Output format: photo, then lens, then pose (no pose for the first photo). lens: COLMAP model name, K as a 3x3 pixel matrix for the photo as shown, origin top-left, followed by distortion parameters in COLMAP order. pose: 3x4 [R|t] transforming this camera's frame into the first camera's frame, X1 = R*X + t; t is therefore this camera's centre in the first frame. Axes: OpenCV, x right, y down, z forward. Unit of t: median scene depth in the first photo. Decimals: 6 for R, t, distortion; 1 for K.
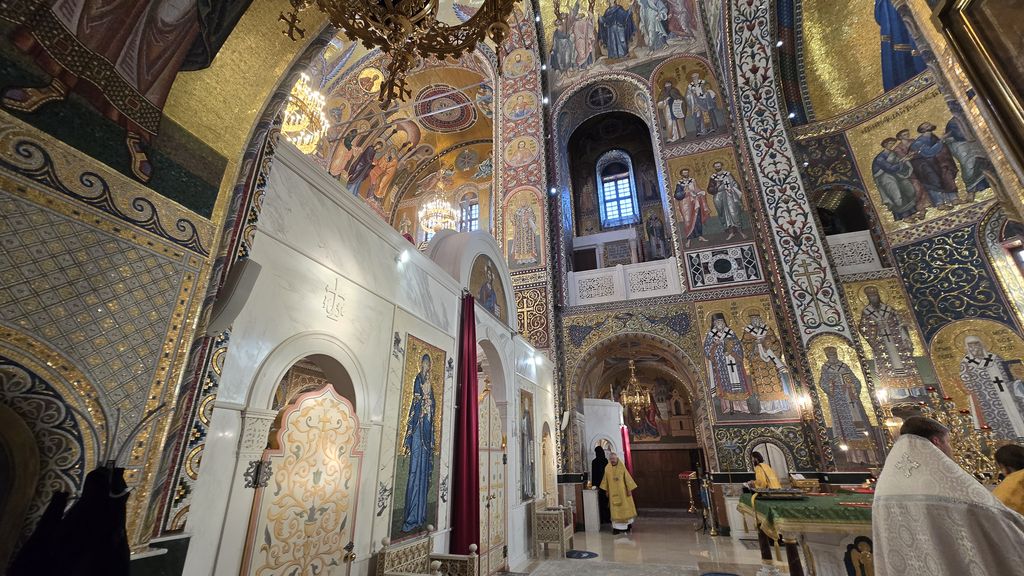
lens RADIAL K [[424.1, 0, 512.0], [0, 424.1, 288.0], [0, 0, 1]] dist [-0.000147, -0.000023]
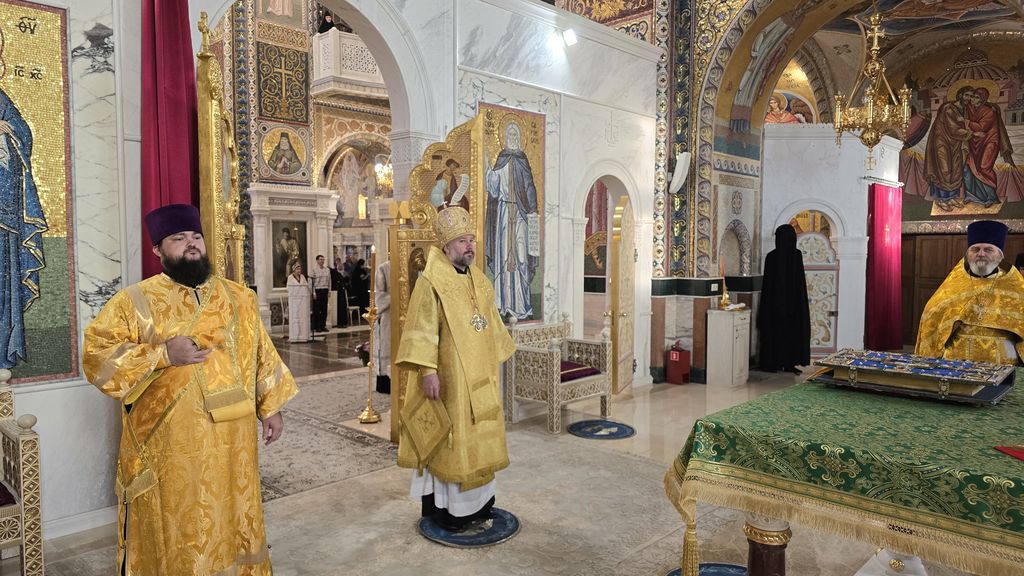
lens RADIAL K [[692.0, 0, 494.6], [0, 692.0, 293.1], [0, 0, 1]] dist [0.096763, -0.111941]
pose [[0.900811, 0.043707, -0.432006, 0.309316], [0.149176, 0.903210, 0.402440, 0.105584], [0.407781, -0.426967, 0.807102, 0.275589]]
